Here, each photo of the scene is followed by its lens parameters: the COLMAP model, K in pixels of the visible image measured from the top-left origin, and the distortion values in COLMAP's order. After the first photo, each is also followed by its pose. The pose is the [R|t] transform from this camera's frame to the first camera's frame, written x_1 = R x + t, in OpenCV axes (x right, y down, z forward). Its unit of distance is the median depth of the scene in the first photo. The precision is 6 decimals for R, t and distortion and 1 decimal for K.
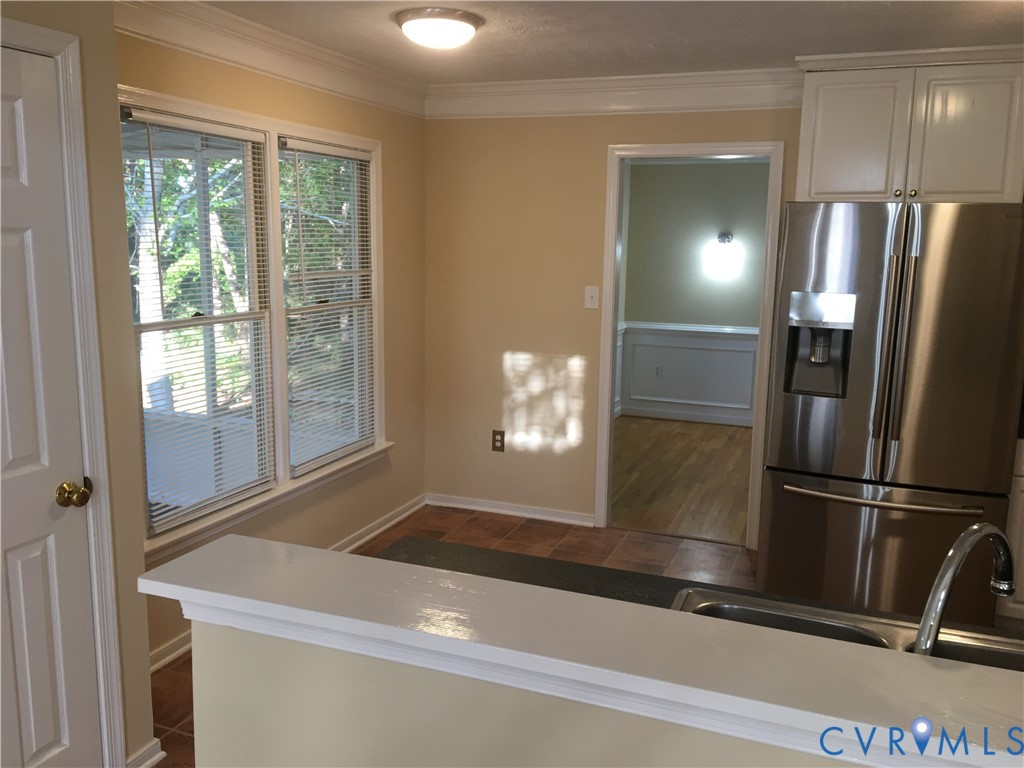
lens RADIAL K [[868.9, 0, 511.6], [0, 868.9, 389.6], [0, 0, 1]] dist [0.045869, -0.055428]
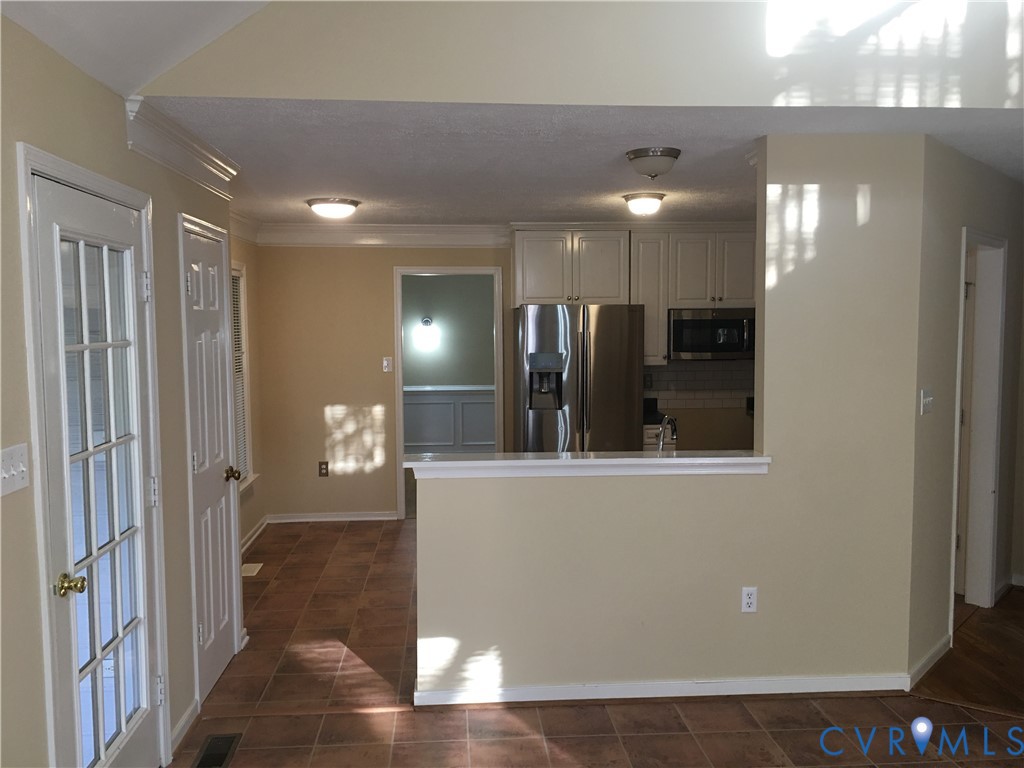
lens RADIAL K [[868.9, 0, 509.1], [0, 868.9, 384.8], [0, 0, 1]] dist [0.045869, -0.055428]
pose [[0.898476, -0.055998, 0.435437, -0.366820], [0.096822, 0.992685, -0.072121, 0.055545], [-0.428214, 0.106959, 0.897325, -0.431418]]
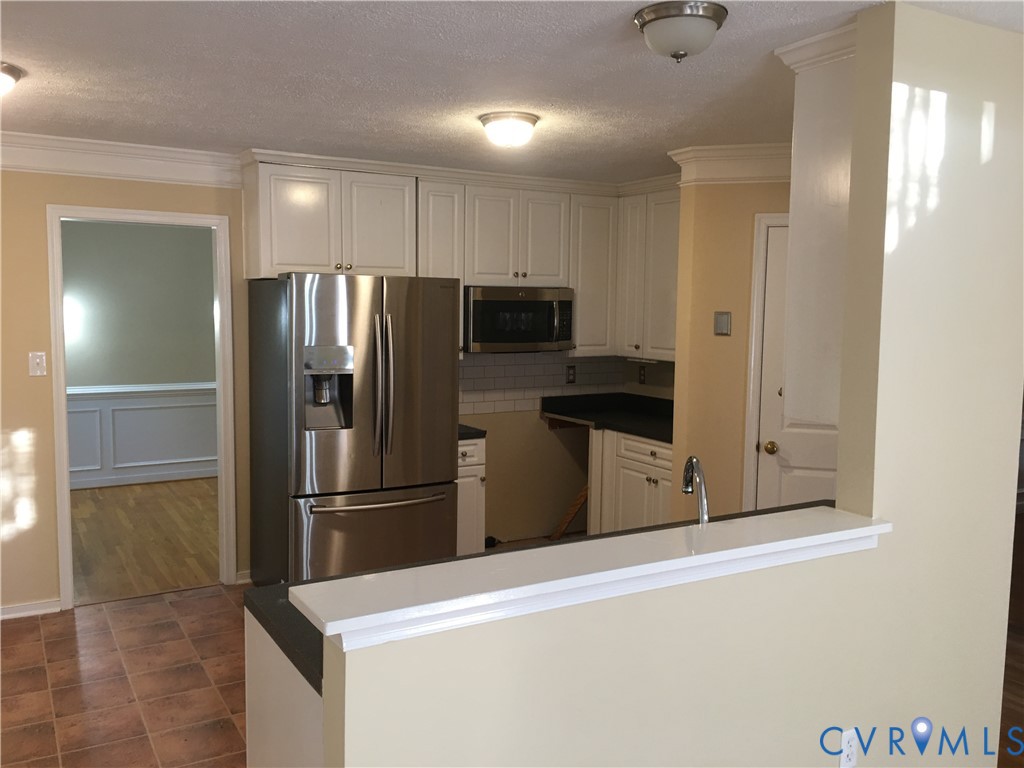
lens RADIAL K [[868.9, 0, 515.4], [0, 868.9, 381.4], [0, 0, 1]] dist [0.045869, -0.055428]
pose [[0.611542, -0.081928, 0.786959, -0.326015], [0.134642, 0.990893, -0.001471, -0.017446], [-0.779672, 0.106858, 0.617004, 0.021263]]
